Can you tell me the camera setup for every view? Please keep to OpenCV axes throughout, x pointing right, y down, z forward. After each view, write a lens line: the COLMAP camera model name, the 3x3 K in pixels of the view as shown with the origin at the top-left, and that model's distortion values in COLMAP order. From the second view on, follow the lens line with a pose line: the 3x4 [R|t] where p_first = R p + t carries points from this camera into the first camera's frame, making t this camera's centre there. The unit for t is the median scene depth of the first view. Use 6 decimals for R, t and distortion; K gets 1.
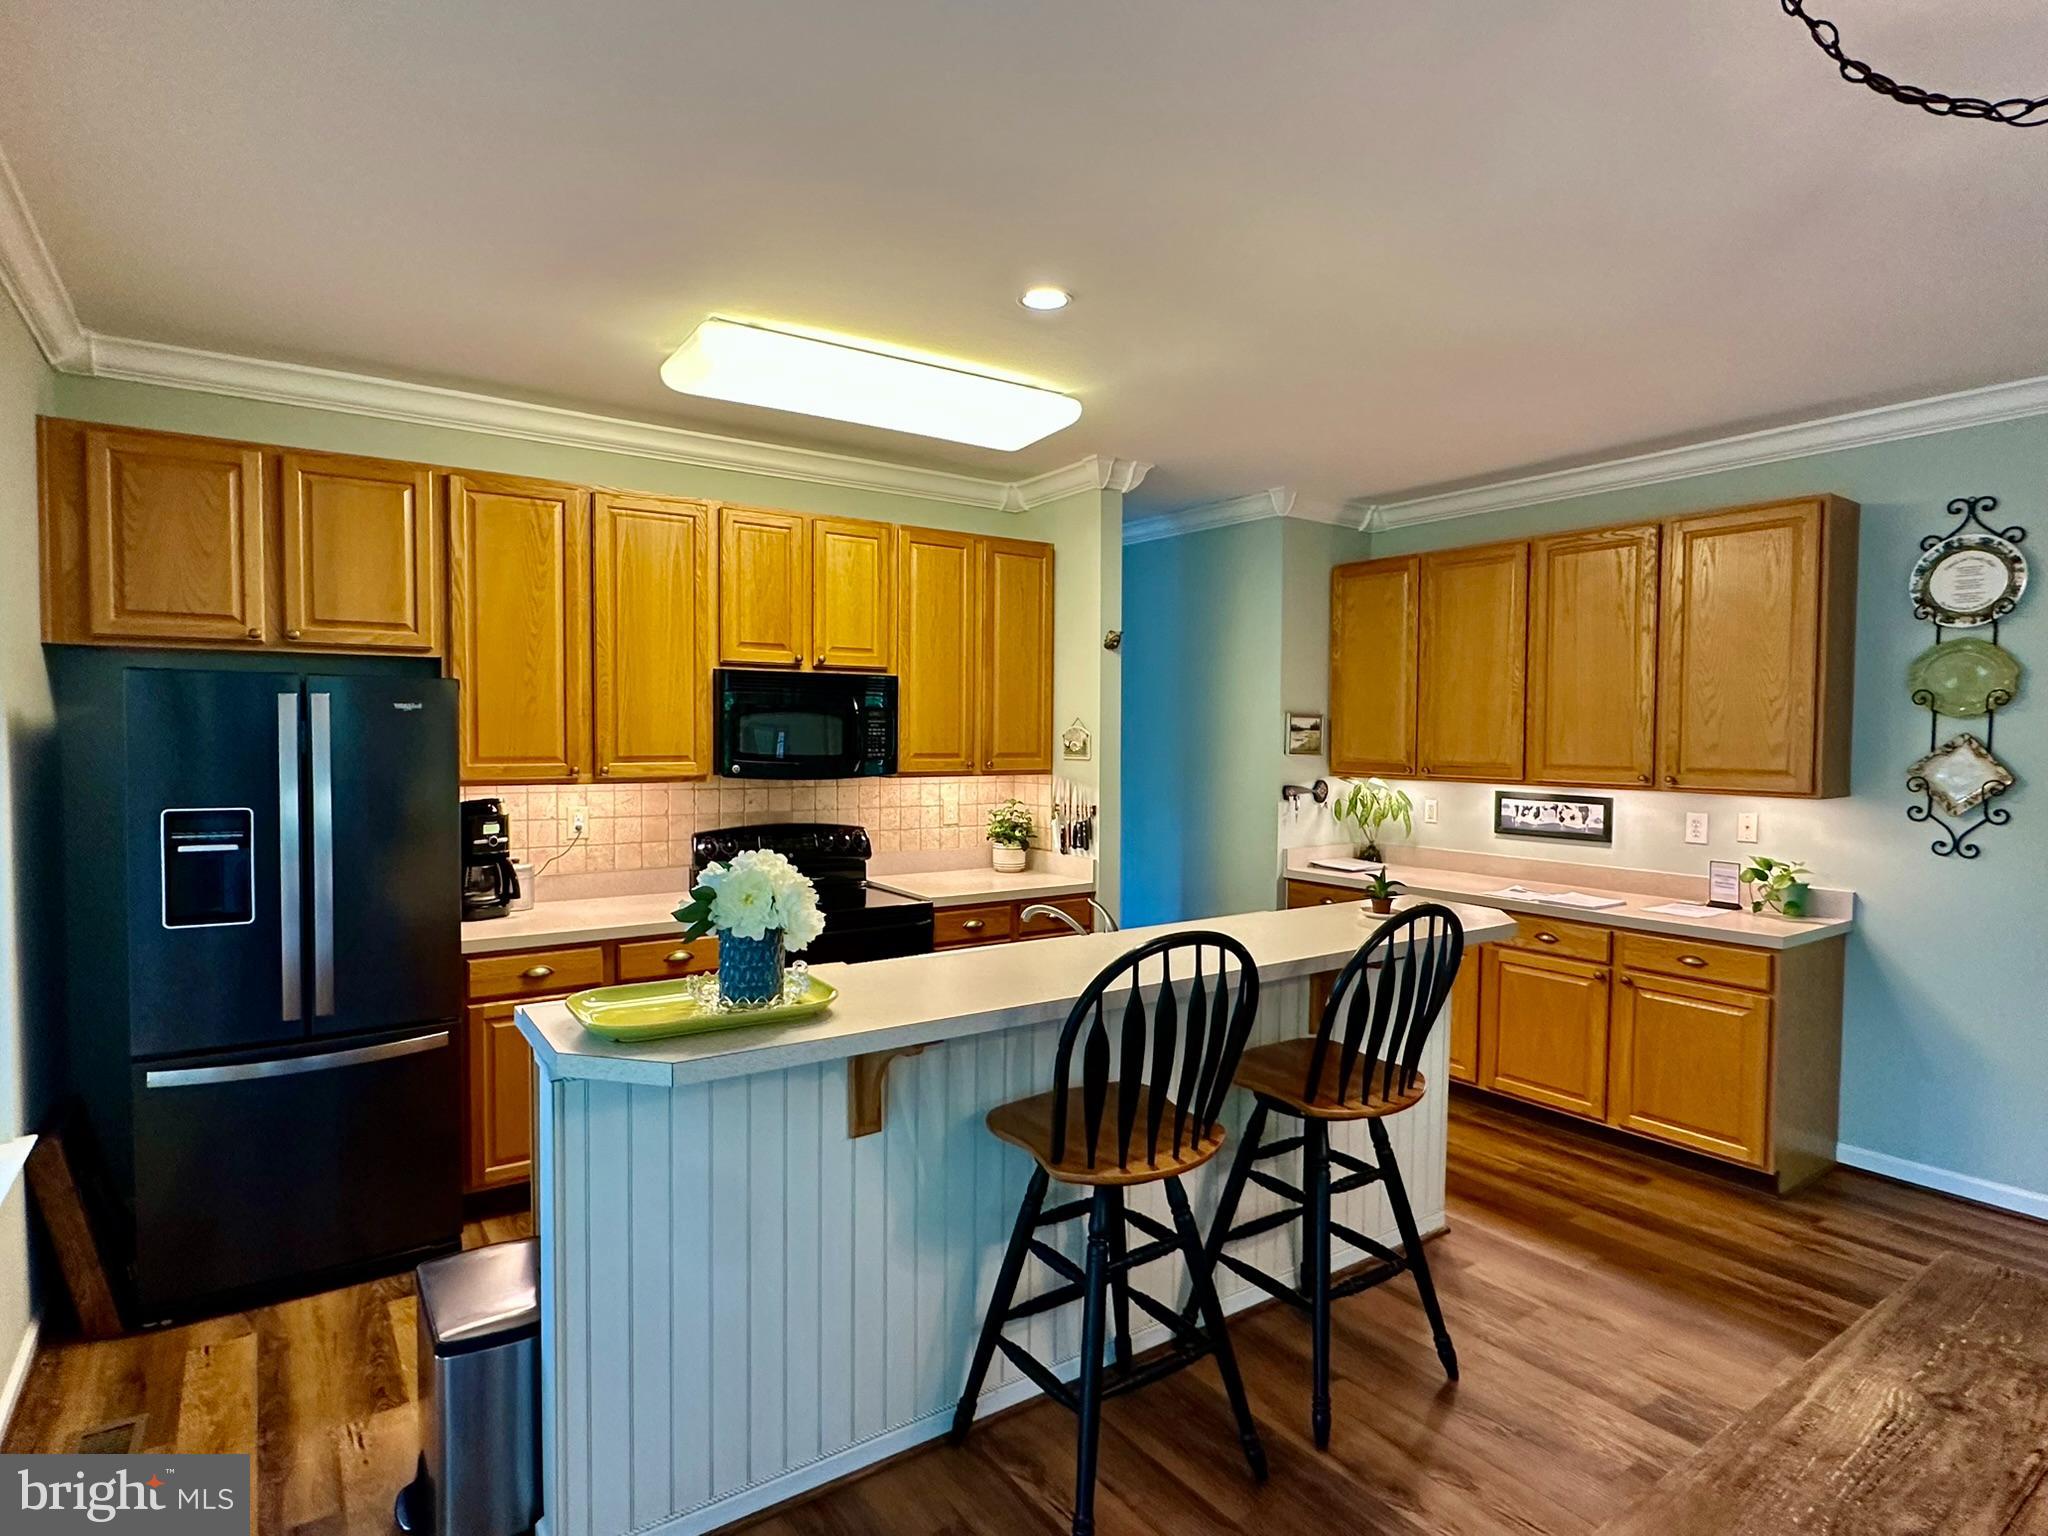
lens RADIAL K [[1084.7, 0, 1022.6], [0, 1084.7, 769.0], [0, 0, 1]] dist [-0.001548, -0.000289]
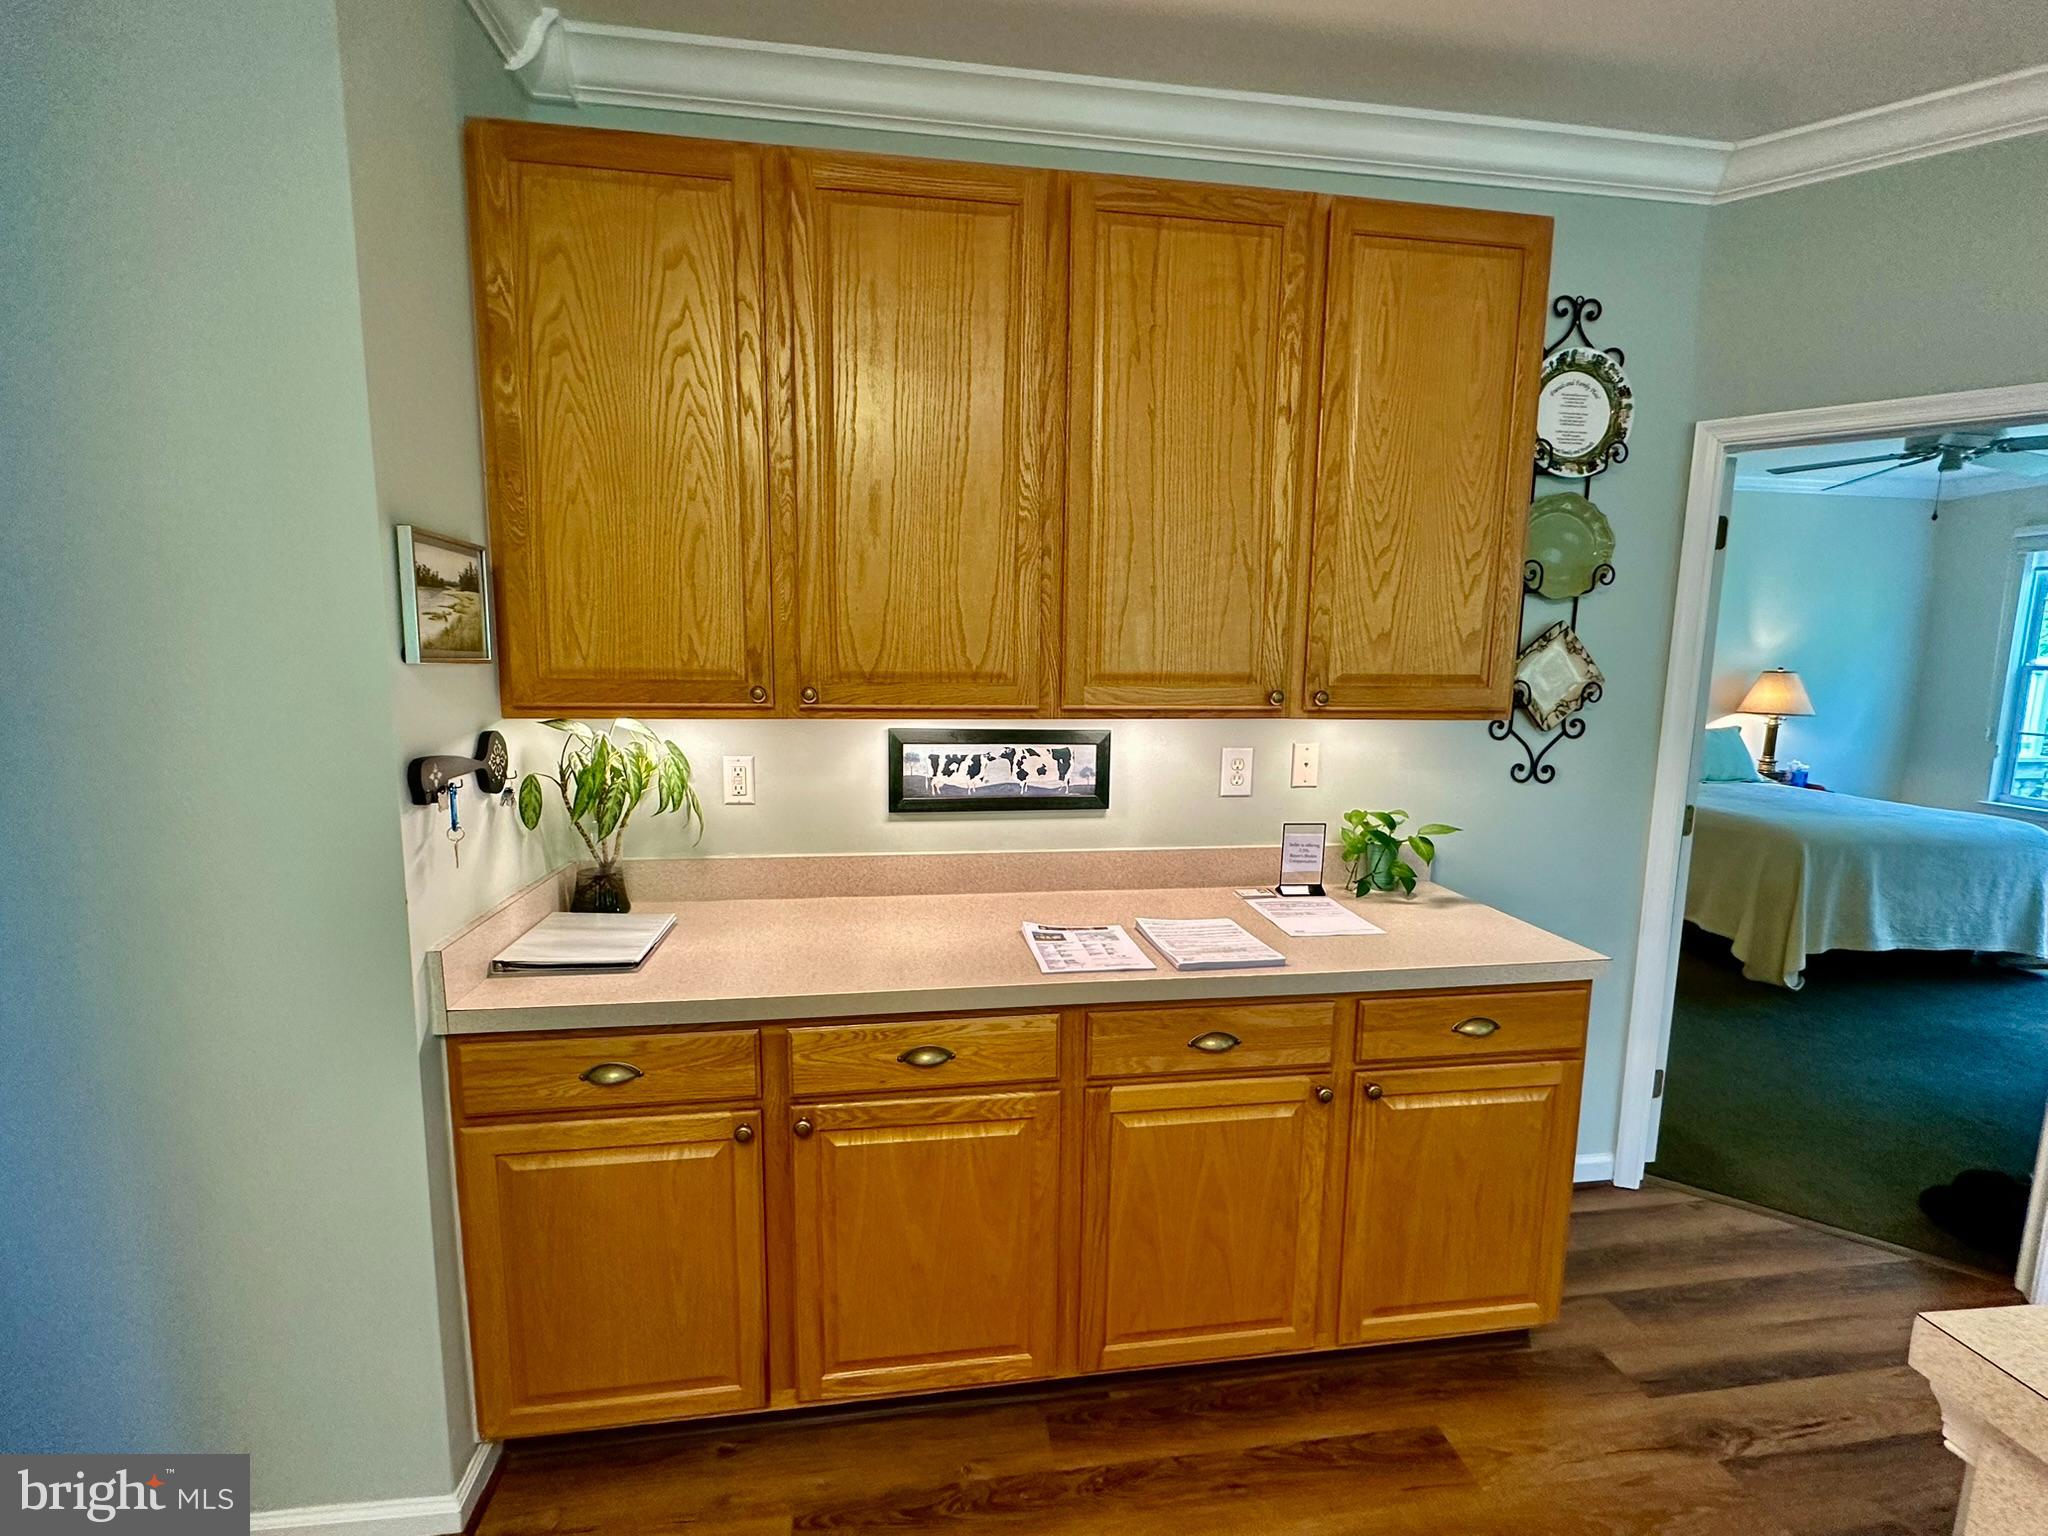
lens RADIAL K [[903.2, 0, 1019.8], [0, 903.2, 765.5], [0, 0, 1]] dist [-0.004785, -0.000253]
pose [[0.449710, -0.113011, 0.885996, 0.104651], [0.022574, 0.993084, 0.115212, -0.011347], [-0.892889, -0.031812, 0.449151, 0.862767]]
